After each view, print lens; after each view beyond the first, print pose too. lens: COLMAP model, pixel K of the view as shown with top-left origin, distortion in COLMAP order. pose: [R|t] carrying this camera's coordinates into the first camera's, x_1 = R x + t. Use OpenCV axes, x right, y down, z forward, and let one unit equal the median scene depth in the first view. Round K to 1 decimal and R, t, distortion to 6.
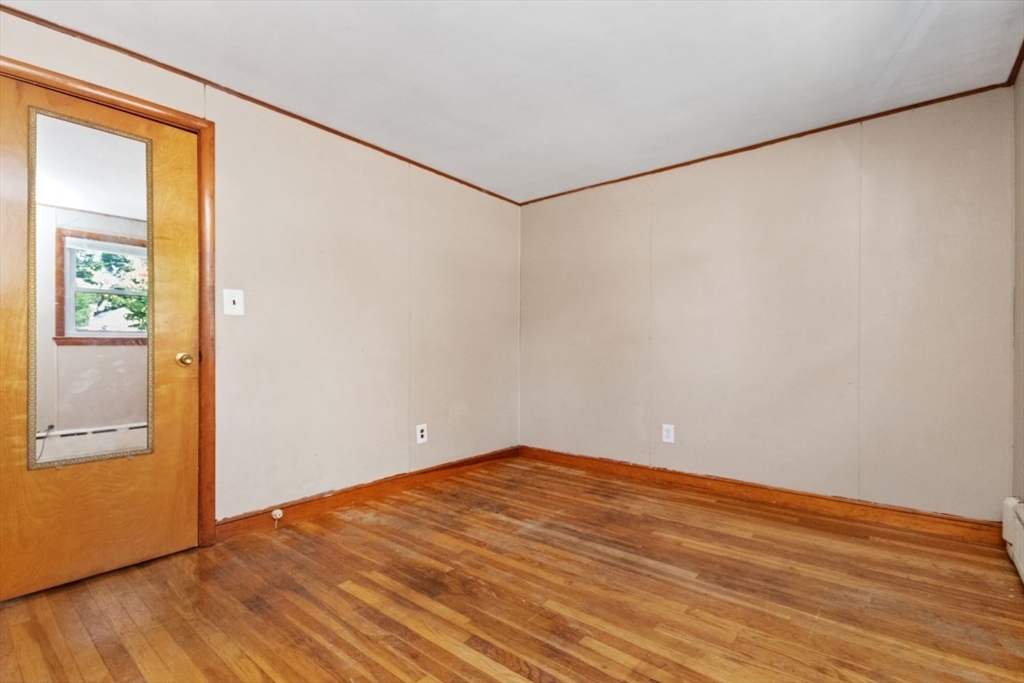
lens RADIAL K [[476.1, 0, 522.3], [0, 476.1, 350.9], [0, 0, 1]] dist [0.020899, -0.007540]
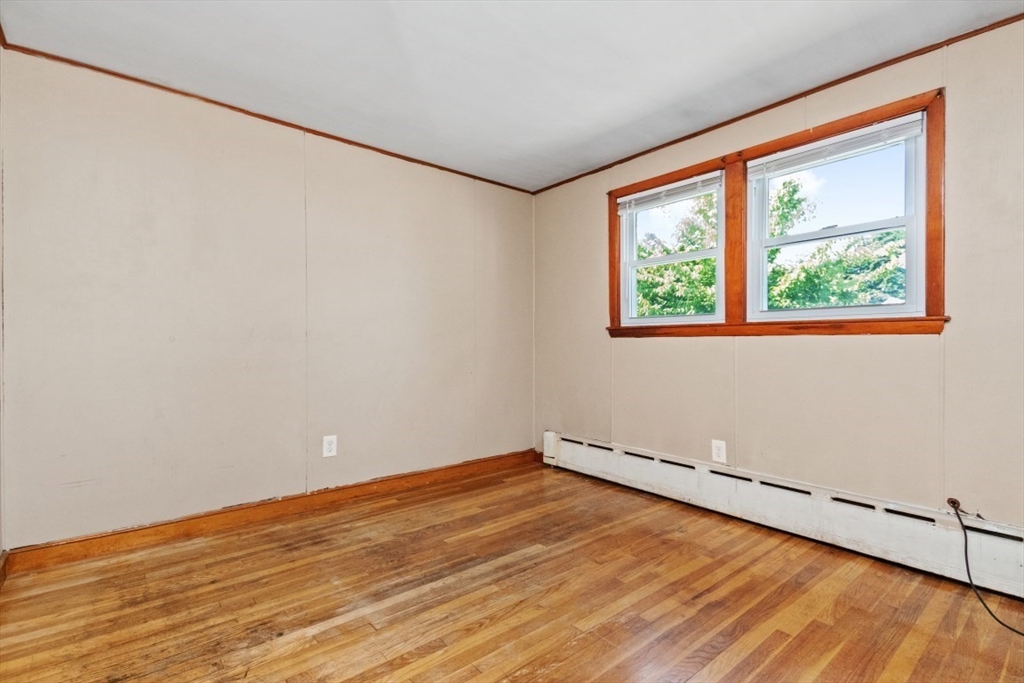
lens RADIAL K [[476.1, 0, 504.4], [0, 476.1, 339.0], [0, 0, 1]] dist [0.020899, -0.007540]
pose [[0.211265, 0.011700, 0.977359, -0.658190], [0.007422, 0.999880, -0.013574, -0.008467], [-0.977401, 0.010121, 0.211153, 0.709639]]
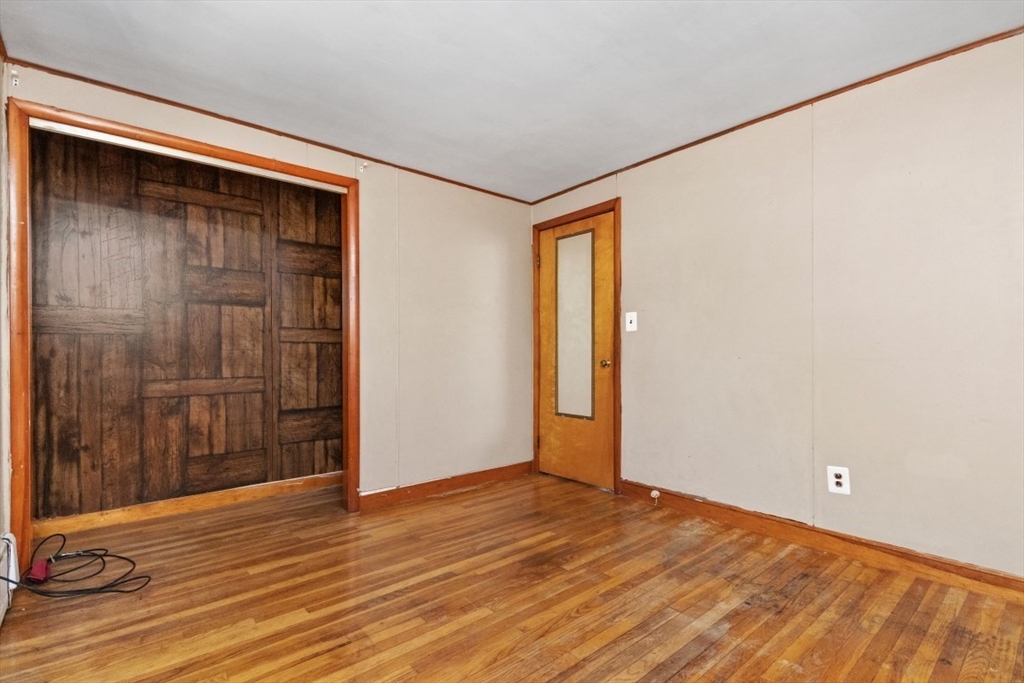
lens RADIAL K [[476.1, 0, 514.7], [0, 476.1, 349.0], [0, 0, 1]] dist [0.020899, -0.007540]
pose [[-0.184558, -0.009074, -0.982780, 0.780237], [-0.004970, 0.999953, -0.008299, -0.011243], [0.982809, 0.003353, -0.184594, 0.933252]]
